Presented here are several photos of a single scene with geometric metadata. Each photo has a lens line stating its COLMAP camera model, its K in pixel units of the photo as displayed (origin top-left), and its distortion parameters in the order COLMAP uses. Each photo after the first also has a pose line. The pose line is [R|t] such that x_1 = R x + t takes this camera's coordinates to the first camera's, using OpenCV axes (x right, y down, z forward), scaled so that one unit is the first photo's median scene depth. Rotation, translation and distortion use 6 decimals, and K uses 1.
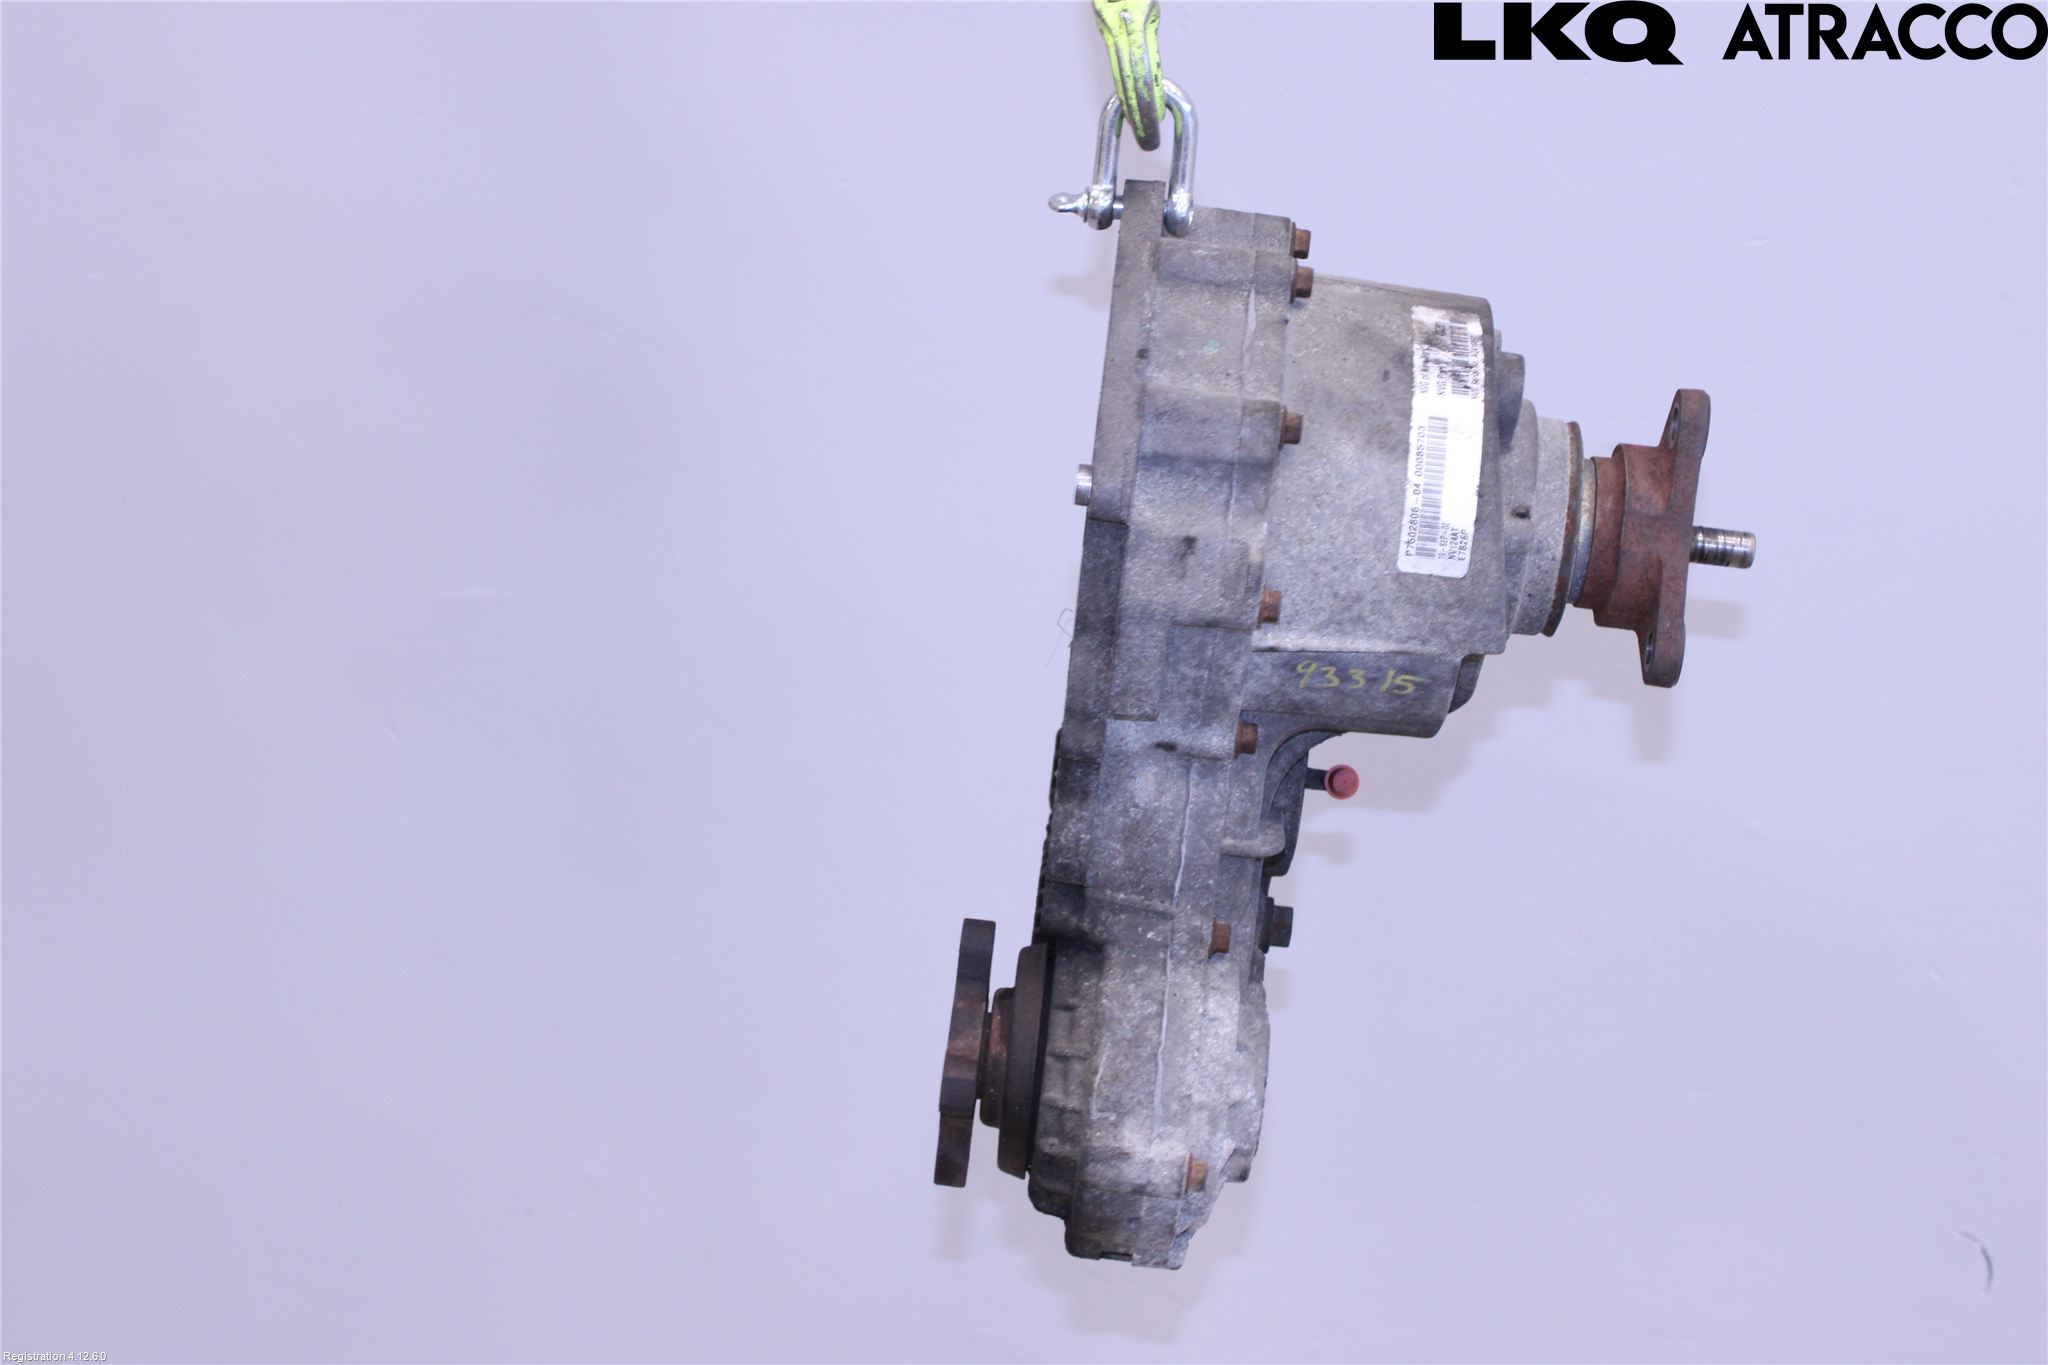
lens RADIAL K [[3199.6, 0, 1024.1], [0, 3199.6, 683.3], [0, 0, 1]] dist [-0.025262, 0.000000]
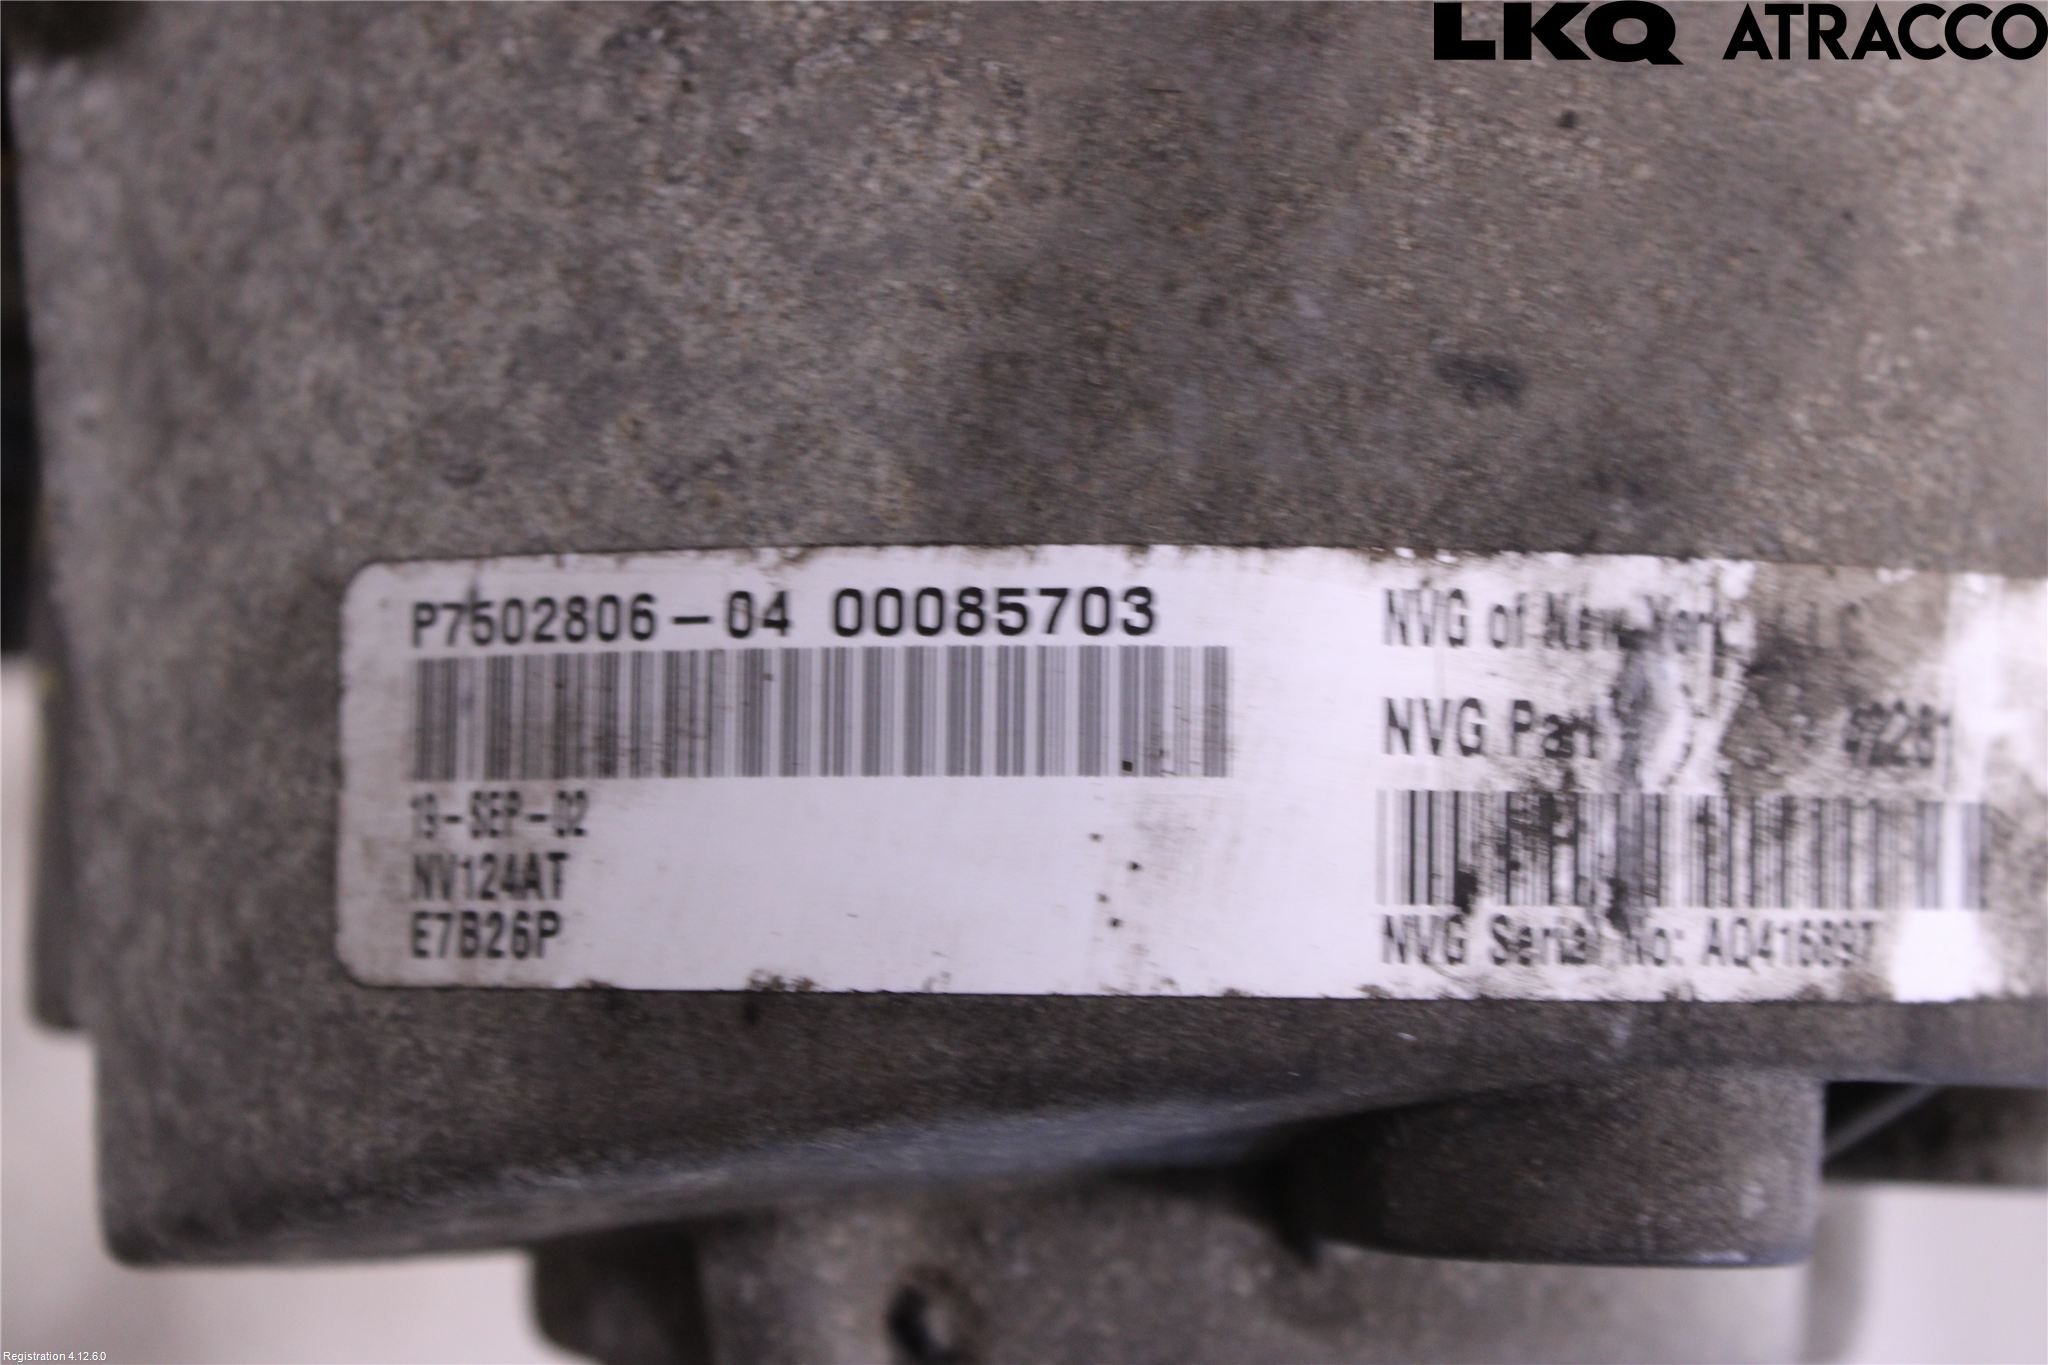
lens RADIAL K [[4364.3, 0, 1025.1], [0, 4364.3, 682.6], [0, 0, 1]] dist [-0.068220, 0.000000]
pose [[0.086779, 0.990766, -0.104170, 0.150000], [-0.938083, 0.116466, 0.326245, -0.145106], [0.335365, 0.069409, 0.939528, 0.793074]]
